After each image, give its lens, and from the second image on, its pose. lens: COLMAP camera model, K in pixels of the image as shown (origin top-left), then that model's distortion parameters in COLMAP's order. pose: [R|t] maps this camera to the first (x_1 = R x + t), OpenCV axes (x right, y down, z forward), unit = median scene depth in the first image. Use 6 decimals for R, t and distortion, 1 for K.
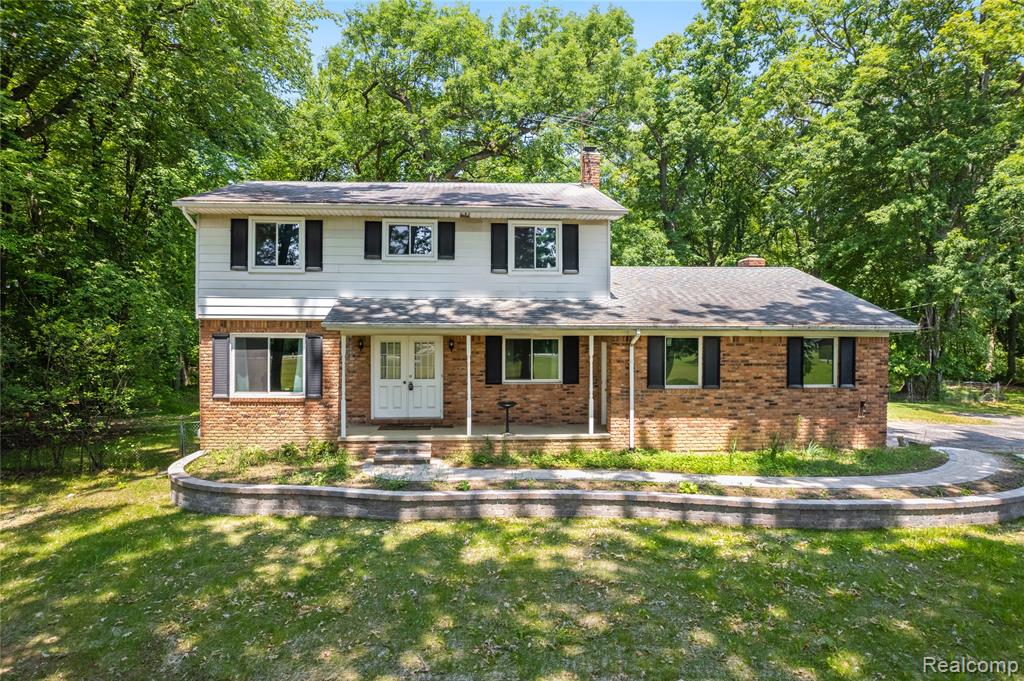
lens RADIAL K [[650.3, 0, 529.4], [0, 650.3, 336.1], [0, 0, 1]] dist [-0.037950, 0.021982]
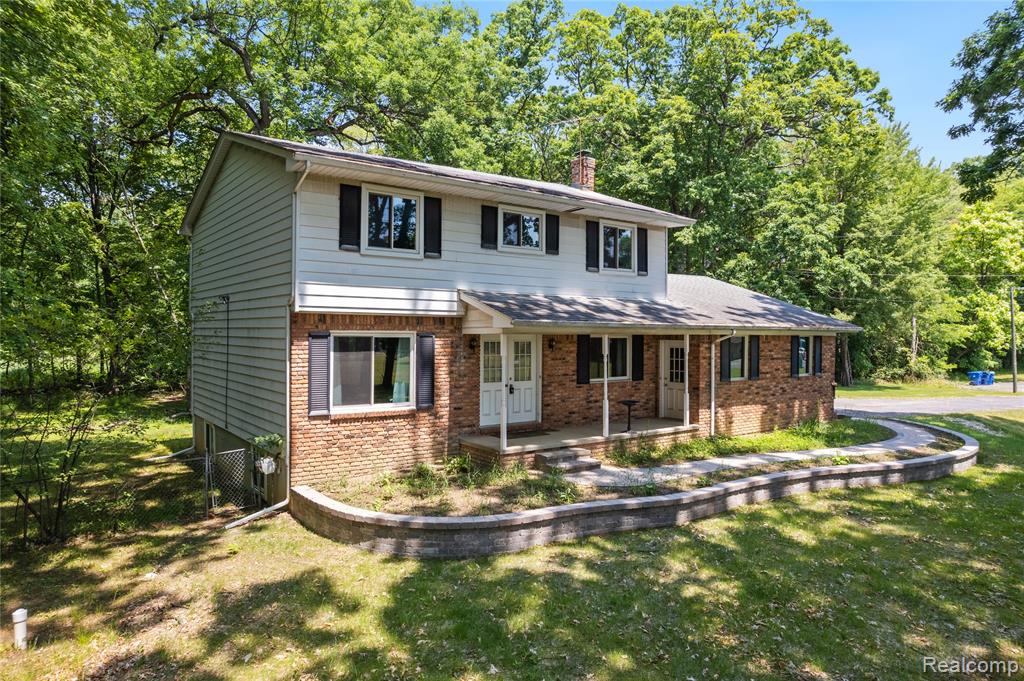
lens RADIAL K [[650.3, 0, 518.0], [0, 650.3, 333.2], [0, 0, 1]] dist [-0.037950, 0.021982]
pose [[0.849274, 0.002206, 0.527948, -0.689238], [-0.001010, 0.999996, -0.002554, -0.000142], [-0.527952, 0.001636, 0.849273, 0.224074]]
